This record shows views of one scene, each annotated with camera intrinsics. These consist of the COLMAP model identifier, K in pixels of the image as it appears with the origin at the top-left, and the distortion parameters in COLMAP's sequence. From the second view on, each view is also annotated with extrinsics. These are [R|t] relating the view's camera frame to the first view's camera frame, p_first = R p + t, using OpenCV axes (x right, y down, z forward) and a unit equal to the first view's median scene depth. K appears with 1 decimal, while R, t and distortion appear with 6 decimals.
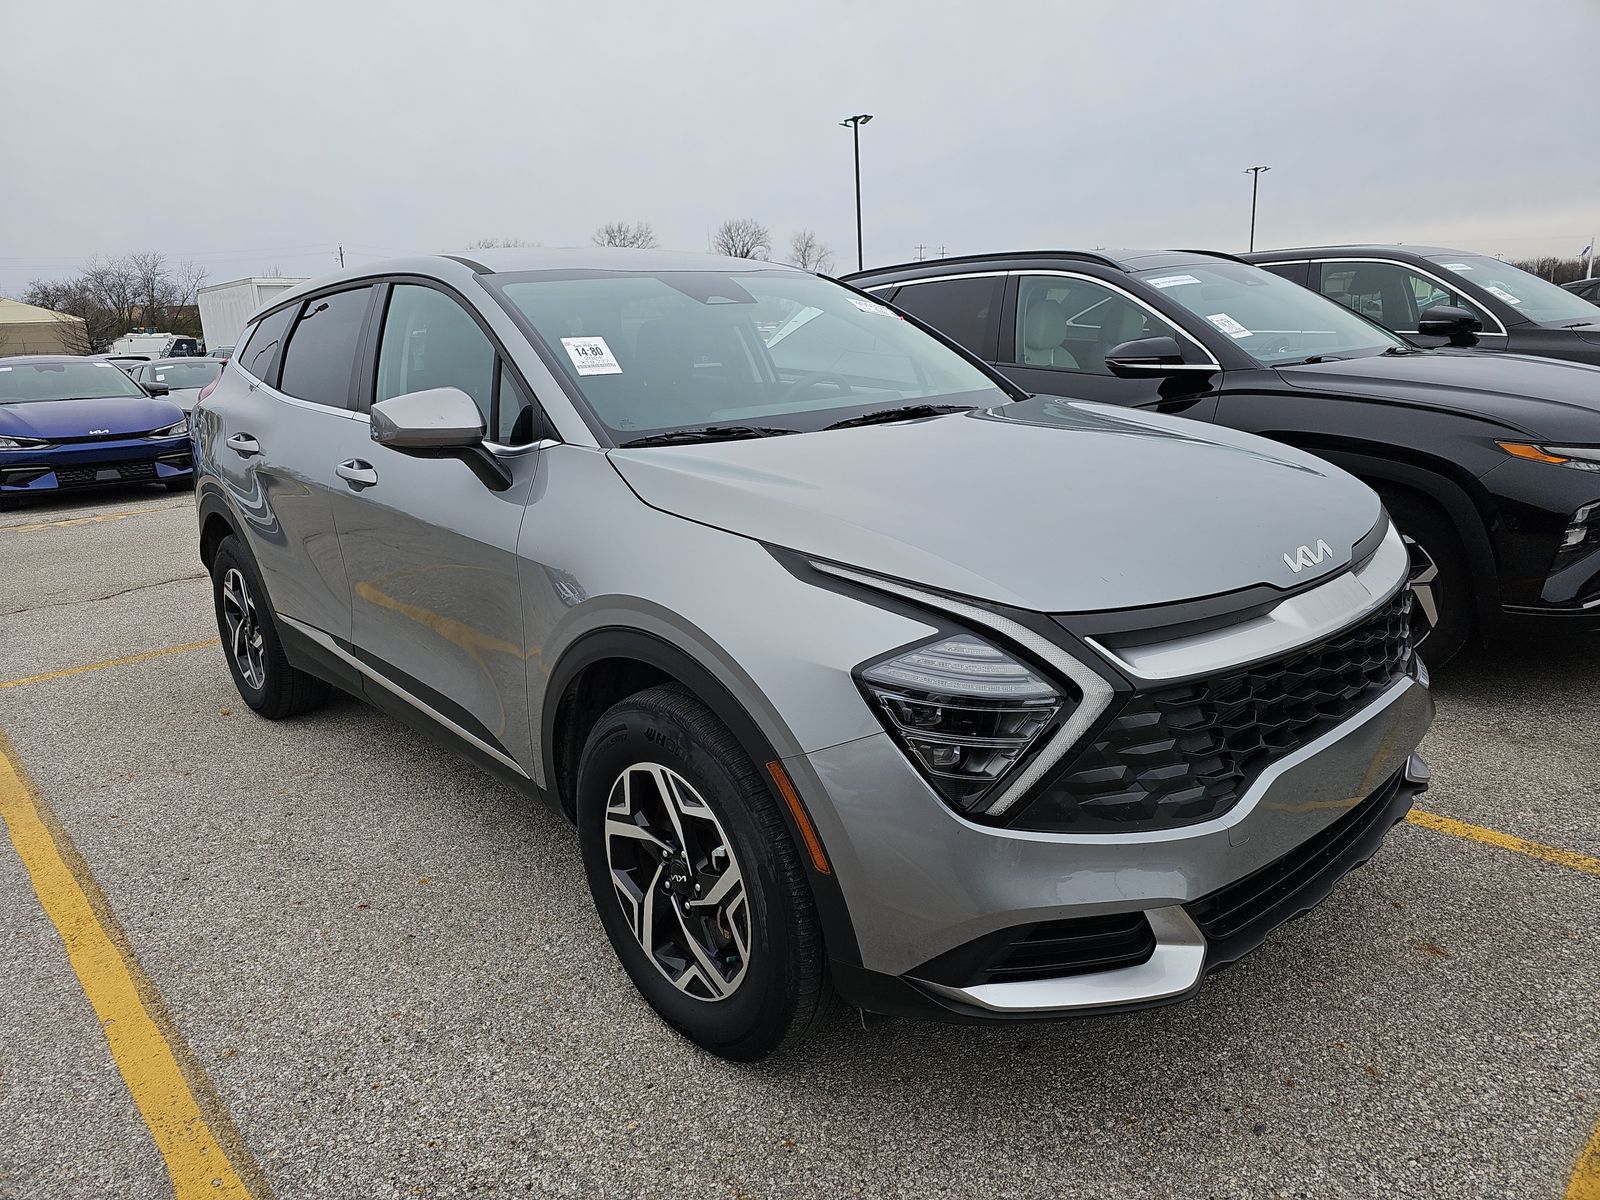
lens RADIAL K [[1086.9, 0, 781.4], [0, 1086.9, 589.7], [0, 0, 1]] dist [0.060695, -0.067797]
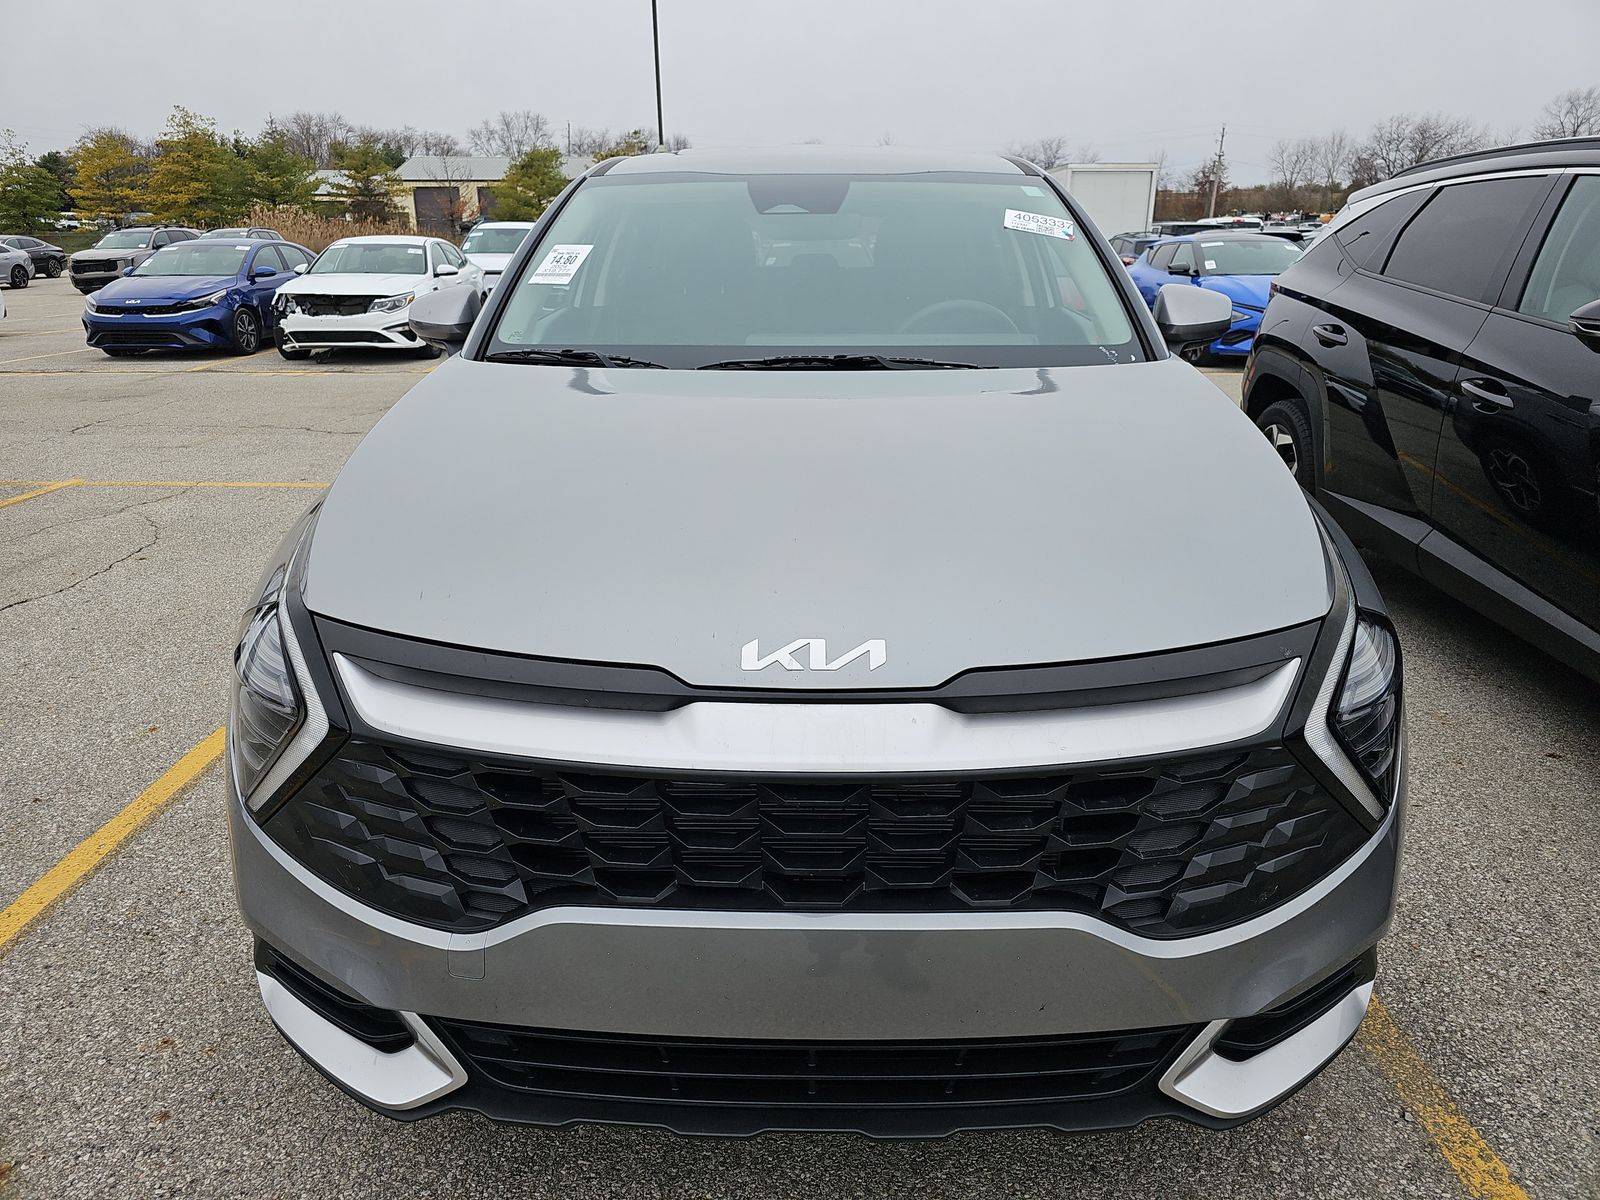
lens RADIAL K [[1086.9, 0, 781.4], [0, 1086.9, 589.7], [0, 0, 1]] dist [0.060695, -0.067797]
pose [[0.715380, 0.257528, -0.649547, 0.692339], [-0.193507, 0.966262, 0.169977, -0.137537], [0.671406, 0.004094, 0.741078, 0.408228]]
